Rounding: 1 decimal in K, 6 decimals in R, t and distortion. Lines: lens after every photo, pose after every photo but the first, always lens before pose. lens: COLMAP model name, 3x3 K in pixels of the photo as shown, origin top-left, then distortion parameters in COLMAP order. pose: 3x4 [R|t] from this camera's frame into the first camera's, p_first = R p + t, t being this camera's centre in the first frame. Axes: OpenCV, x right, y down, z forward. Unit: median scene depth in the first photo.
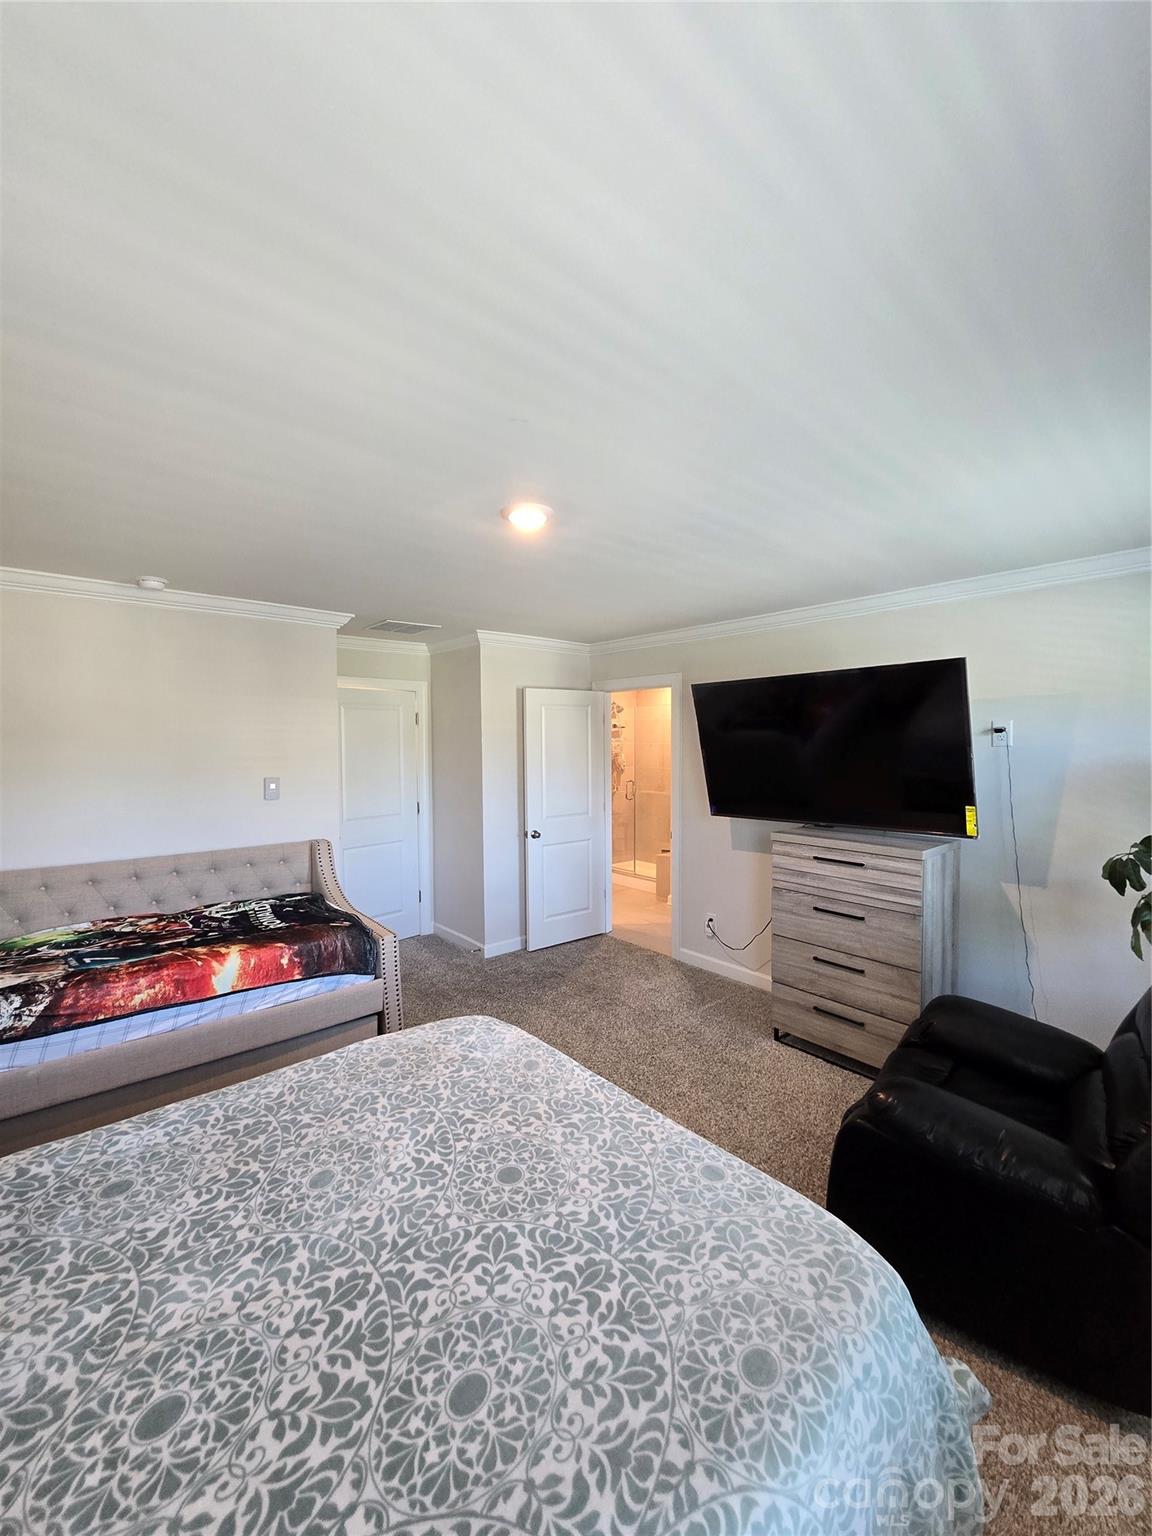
lens RADIAL K [[628.3, 0, 567.5], [0, 628.3, 769.4], [0, 0, 1]] dist [-0.003040, 0.000986]
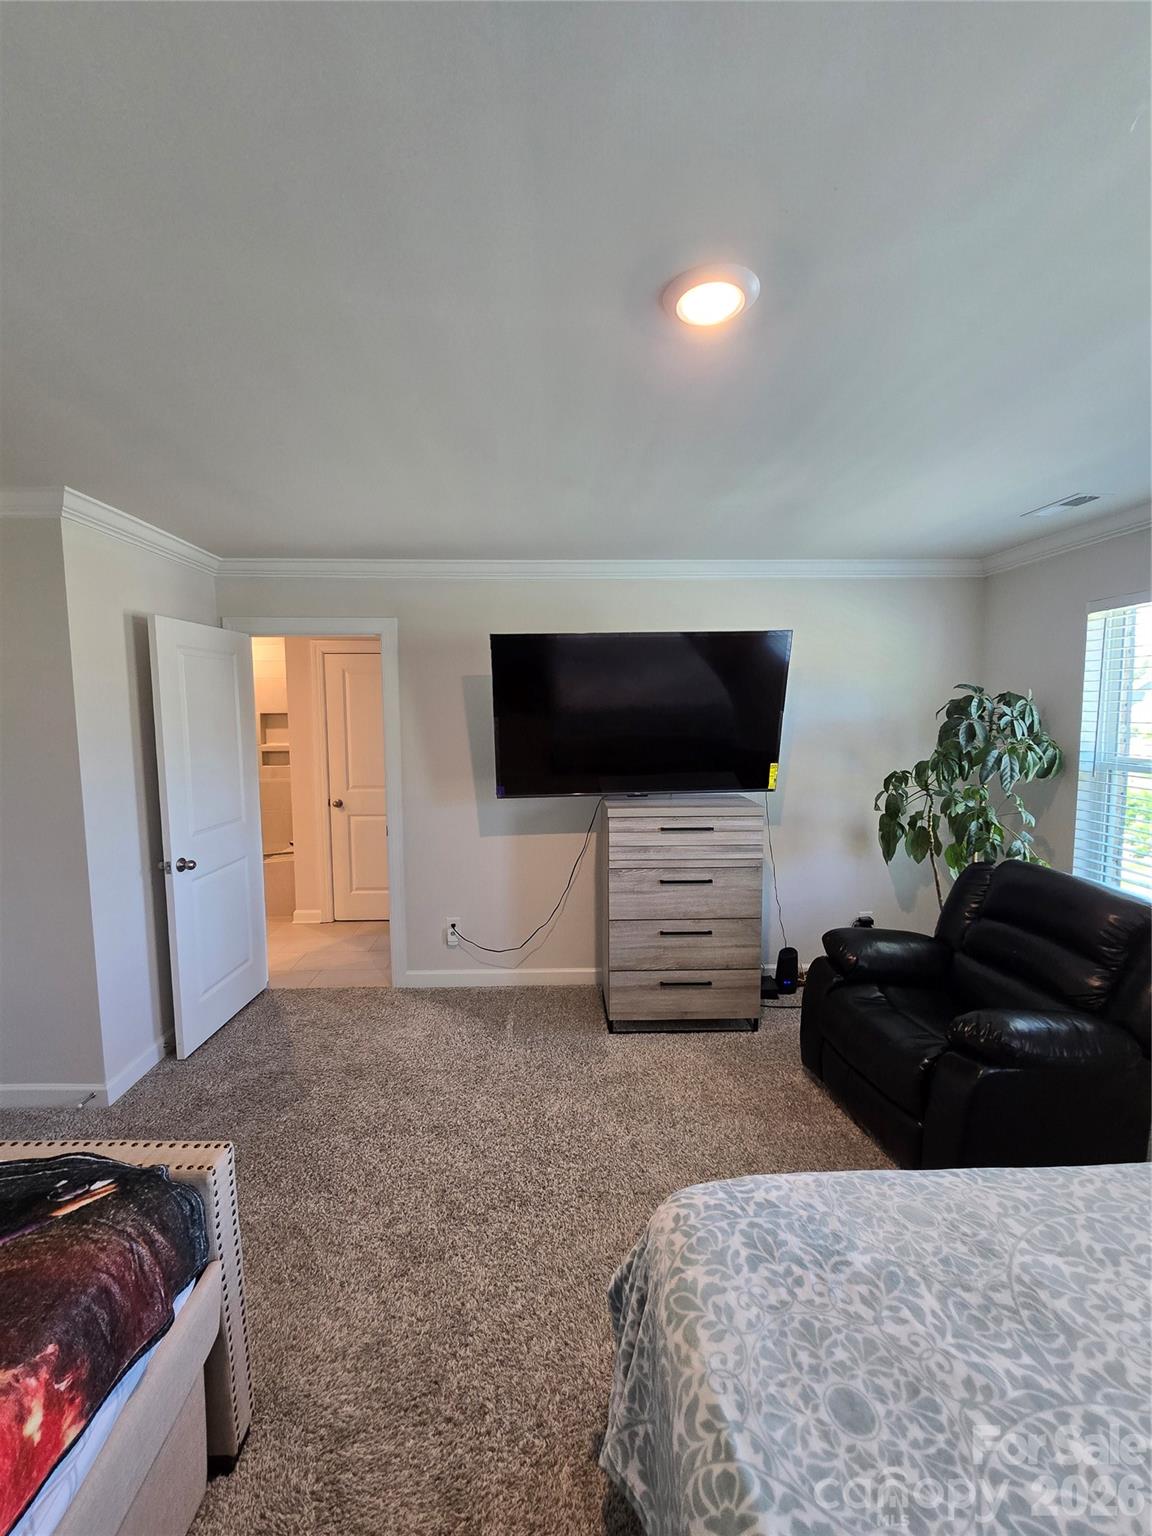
lens RADIAL K [[628.3, 0, 574.9], [0, 628.3, 762.9], [0, 0, 1]] dist [-0.003040, 0.000986]
pose [[0.619853, -0.066827, 0.781868, -0.415223], [0.039008, 0.997759, 0.054355, -0.015989], [-0.783748, -0.003193, 0.621071, 0.499987]]
